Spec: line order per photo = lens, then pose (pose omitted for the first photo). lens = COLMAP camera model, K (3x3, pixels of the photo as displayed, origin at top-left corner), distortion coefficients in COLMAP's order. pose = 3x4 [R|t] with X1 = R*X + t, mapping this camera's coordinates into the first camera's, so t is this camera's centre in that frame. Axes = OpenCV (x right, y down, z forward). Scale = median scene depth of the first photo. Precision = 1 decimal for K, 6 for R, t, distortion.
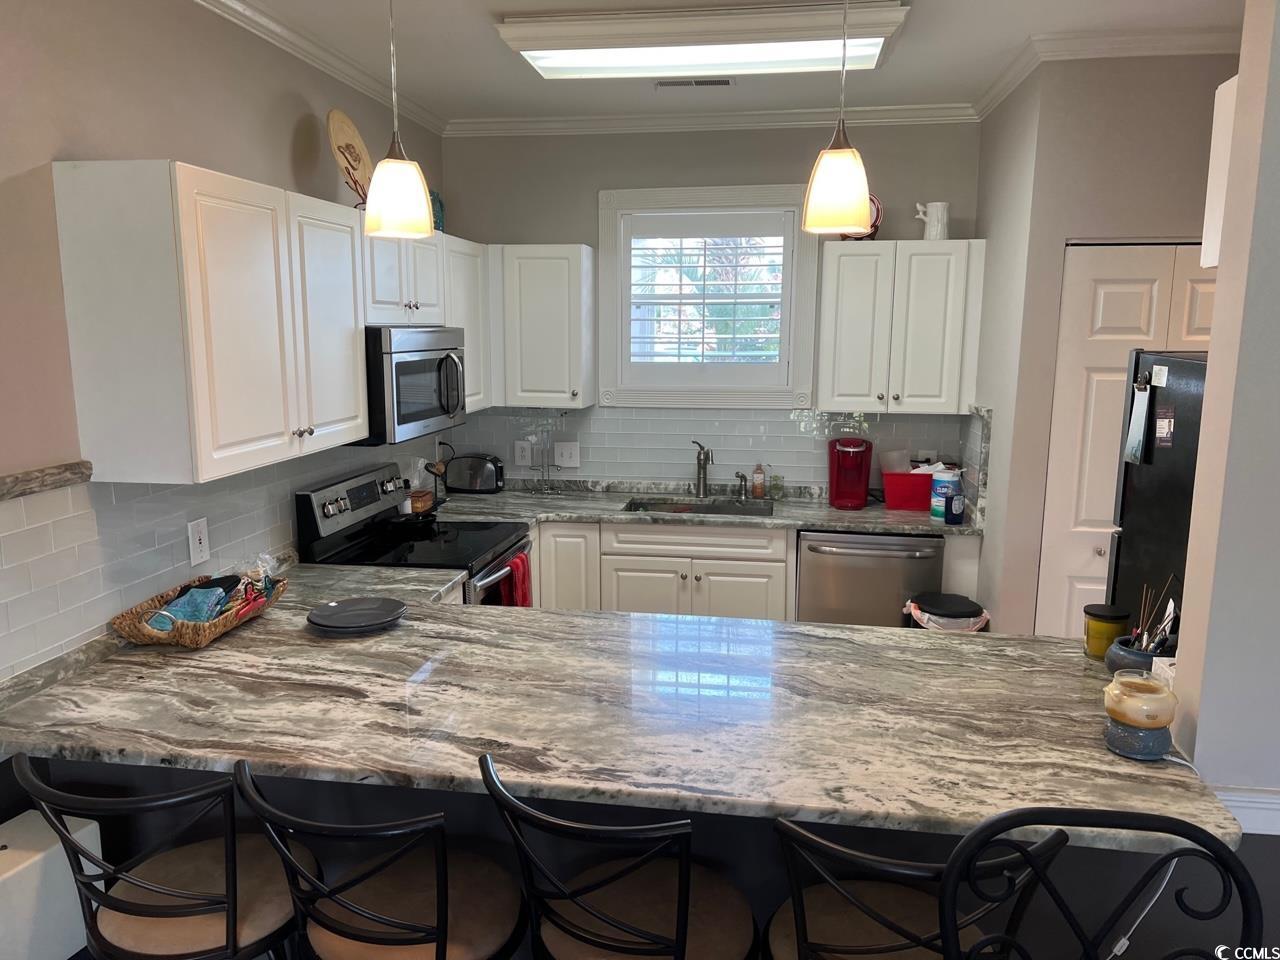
lens RADIAL K [[956.7, 0, 626.0], [0, 956.7, 487.3], [0, 0, 1]] dist [0.047417, -0.056678]
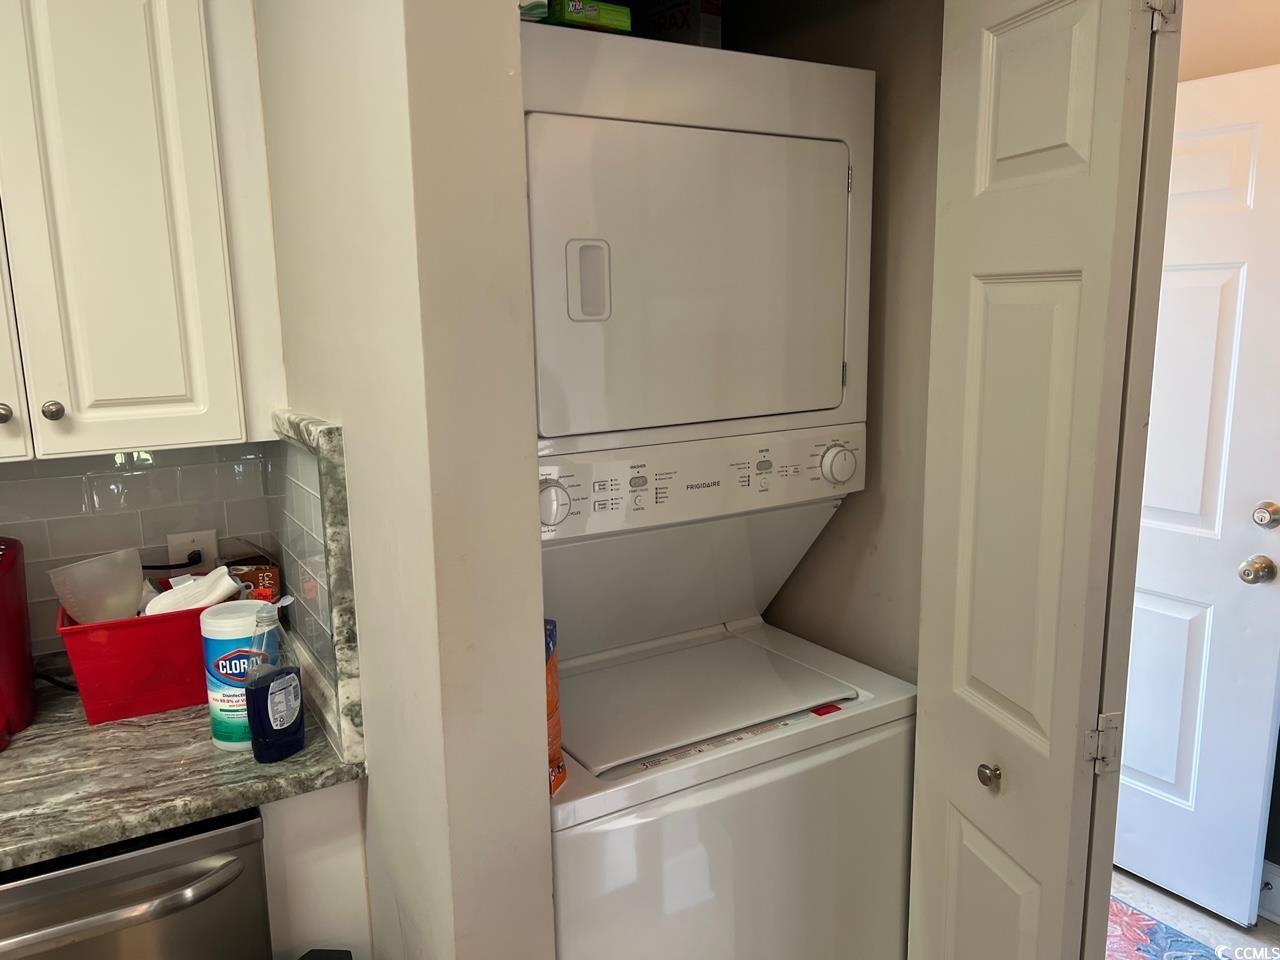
lens RADIAL K [[956.7, 0, 636.2], [0, 956.7, 487.6], [0, 0, 1]] dist [0.047417, -0.056678]
pose [[0.770348, -0.135608, 0.623037, 0.308079], [0.129302, 0.990044, 0.055616, -0.081997], [-0.624376, 0.037716, 0.780213, 0.838532]]
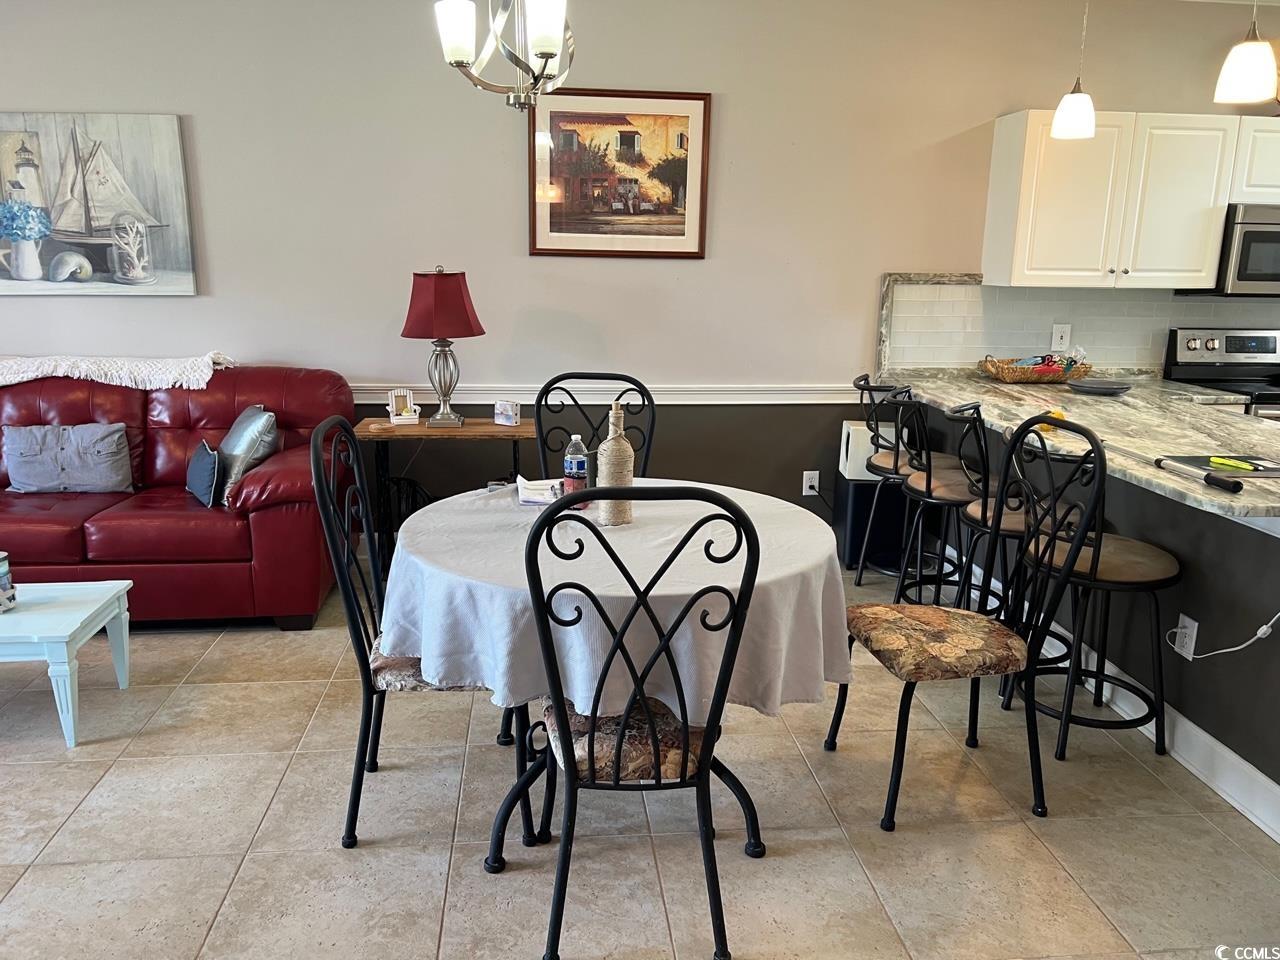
lens RADIAL K [[956.7, 0, 635.0], [0, 956.7, 482.7], [0, 0, 1]] dist [0.047417, -0.056678]
pose [[0.251680, 0.219807, -0.942519, 0.913527], [-0.178687, 0.967678, 0.177960, 0.122555], [0.951172, 0.123627, 0.282822, -0.128286]]
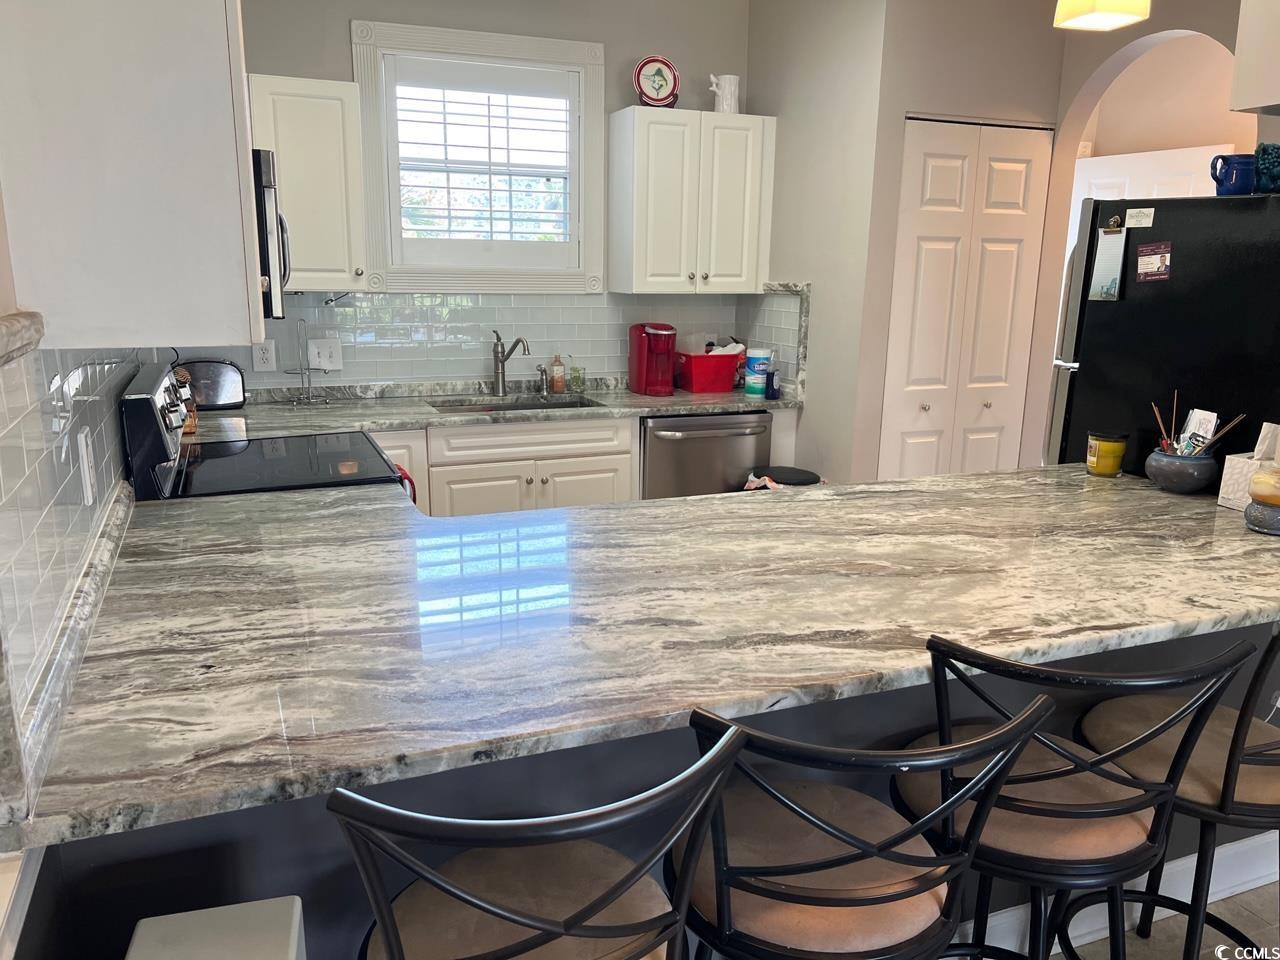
lens RADIAL K [[956.7, 0, 633.0], [0, 956.7, 493.0], [0, 0, 1]] dist [0.047417, -0.056678]
pose [[0.851025, -0.114625, 0.512462, -0.427556], [0.076892, 0.992568, 0.094321, 0.038821], [-0.519465, -0.040865, 0.853514, 0.259312]]
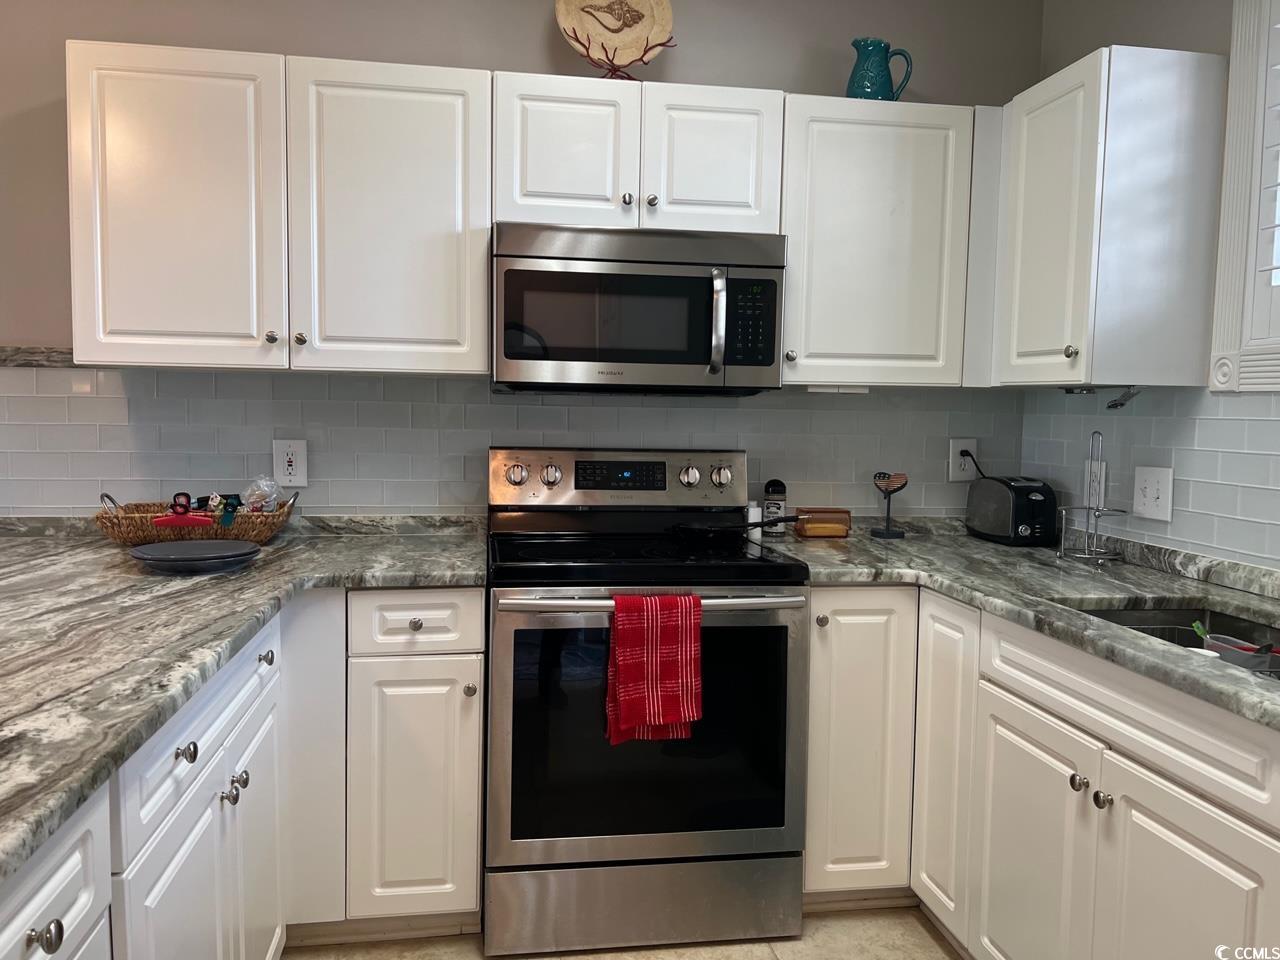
lens RADIAL K [[956.7, 0, 629.2], [0, 956.7, 472.2], [0, 0, 1]] dist [0.047417, -0.056678]
pose [[0.315547, 0.071461, -0.946215, 0.506036], [-0.177116, 0.984072, 0.015255, -0.007811], [0.932234, 0.162777, 0.323178, 0.923733]]
